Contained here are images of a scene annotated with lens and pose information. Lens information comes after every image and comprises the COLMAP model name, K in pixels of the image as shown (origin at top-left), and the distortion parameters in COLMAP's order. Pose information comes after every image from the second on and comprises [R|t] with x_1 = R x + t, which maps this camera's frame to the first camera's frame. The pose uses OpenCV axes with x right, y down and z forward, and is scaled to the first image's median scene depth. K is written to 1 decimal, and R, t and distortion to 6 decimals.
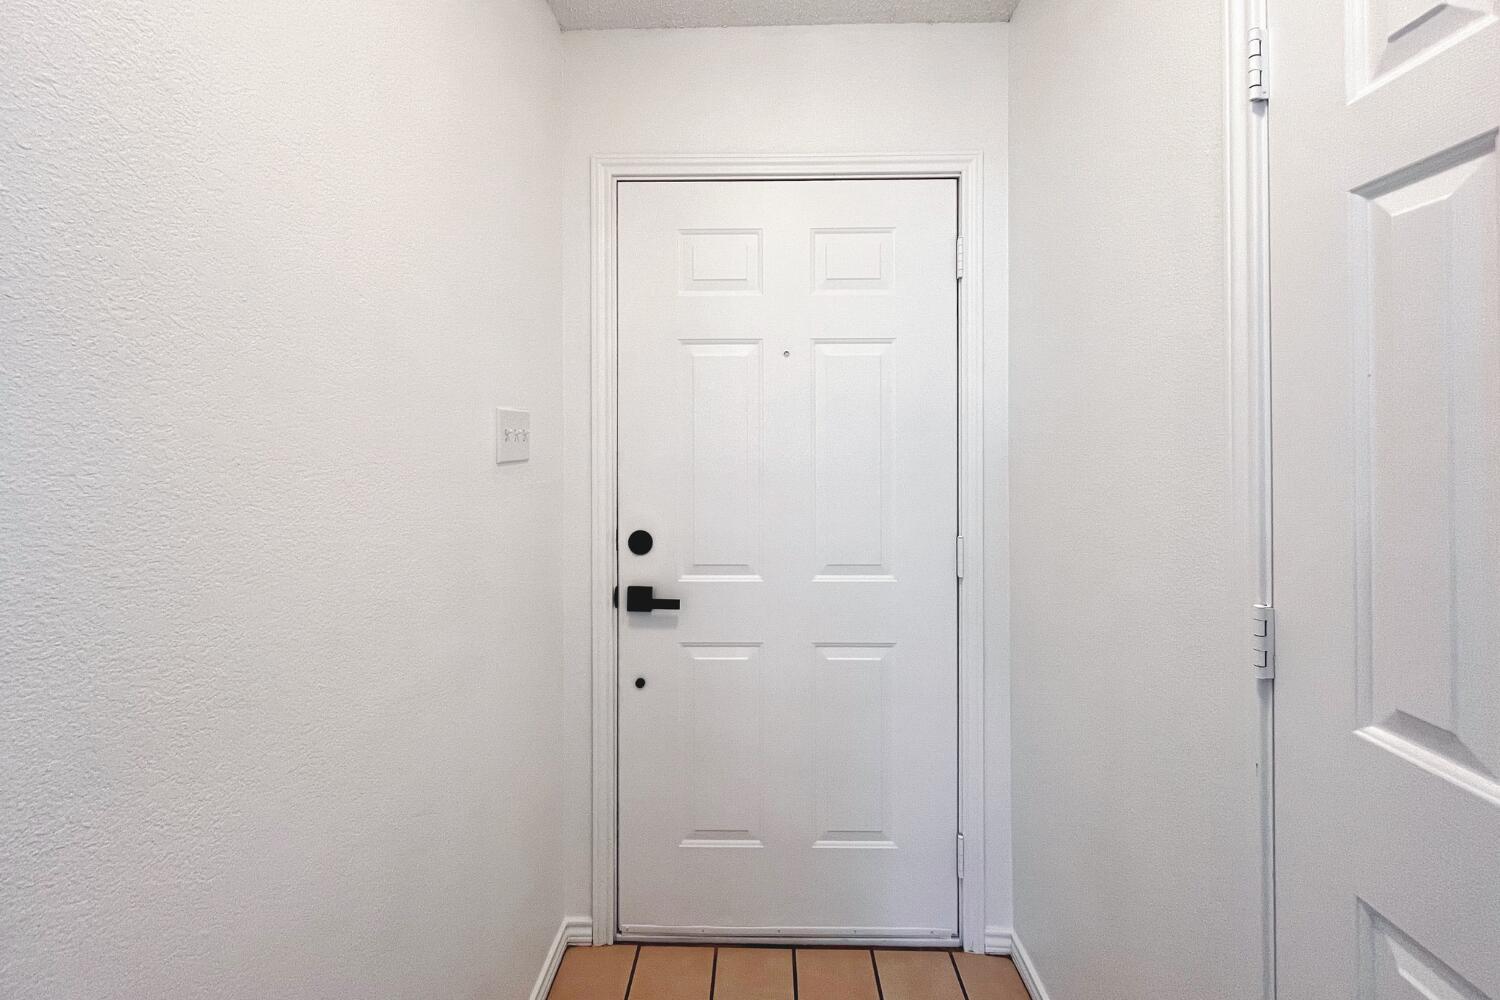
lens RADIAL K [[790.8, 0, 746.7], [0, 790.8, 458.3], [0, 0, 1]] dist [-0.000818, -0.000096]
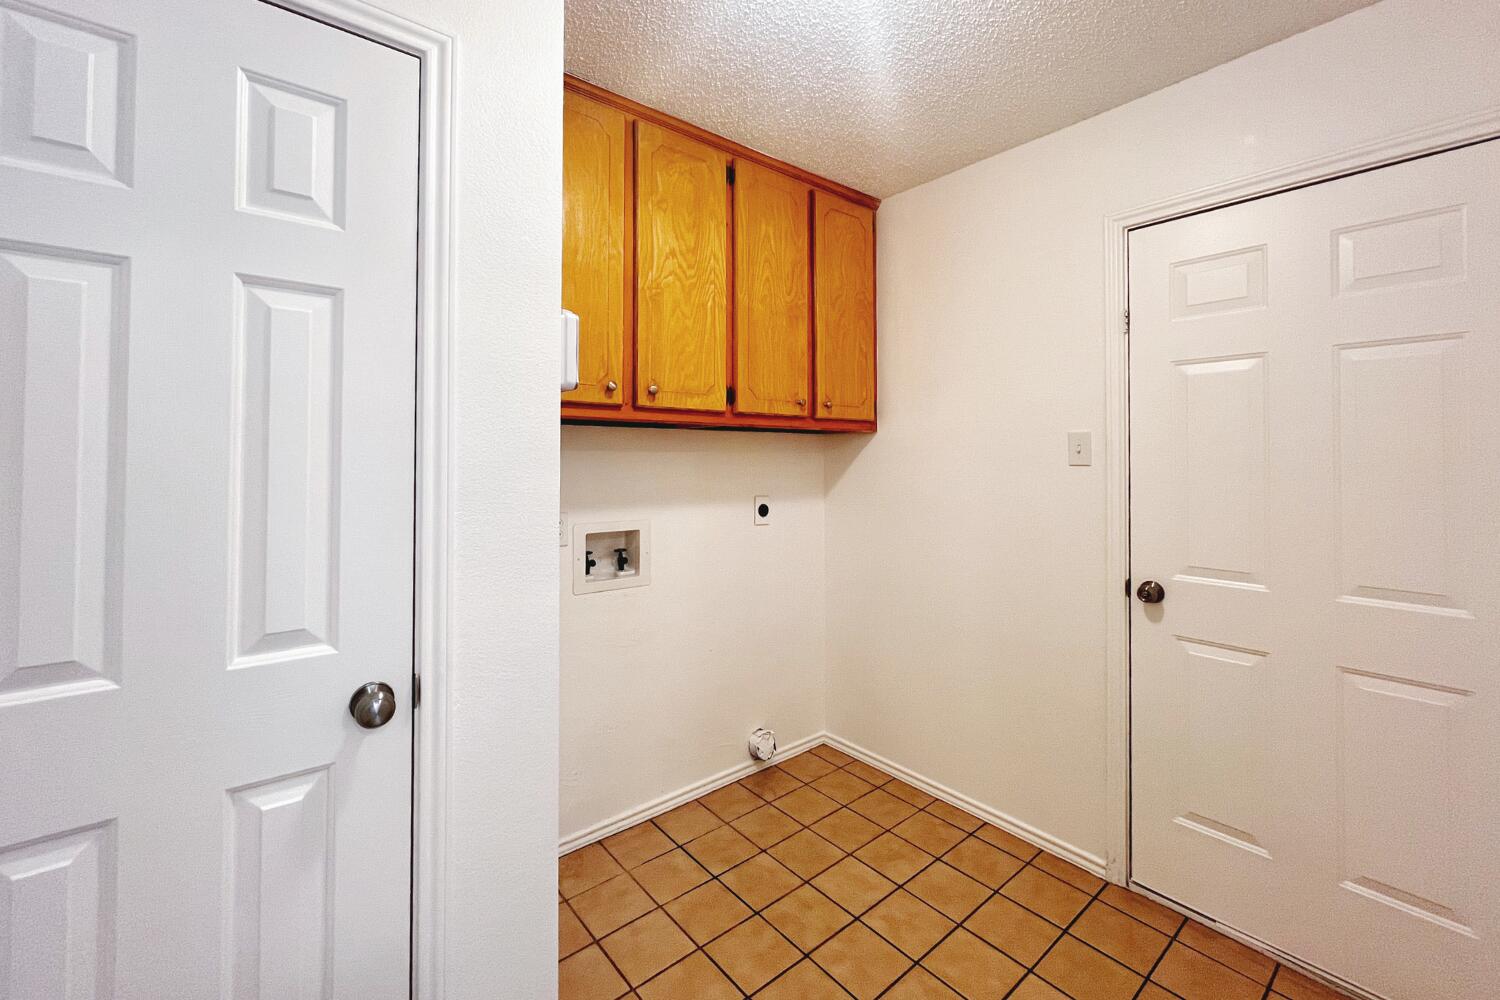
lens RADIAL K [[610.7, 0, 753.3], [0, 610.7, 458.6], [0, 0, 1]] dist [-0.000607, 0.000218]
pose [[0.659153, 0.003866, -0.751999, 0.168907], [-0.012423, 0.999906, -0.005749, -0.001829], [0.751906, 0.013132, 0.659139, -0.009656]]
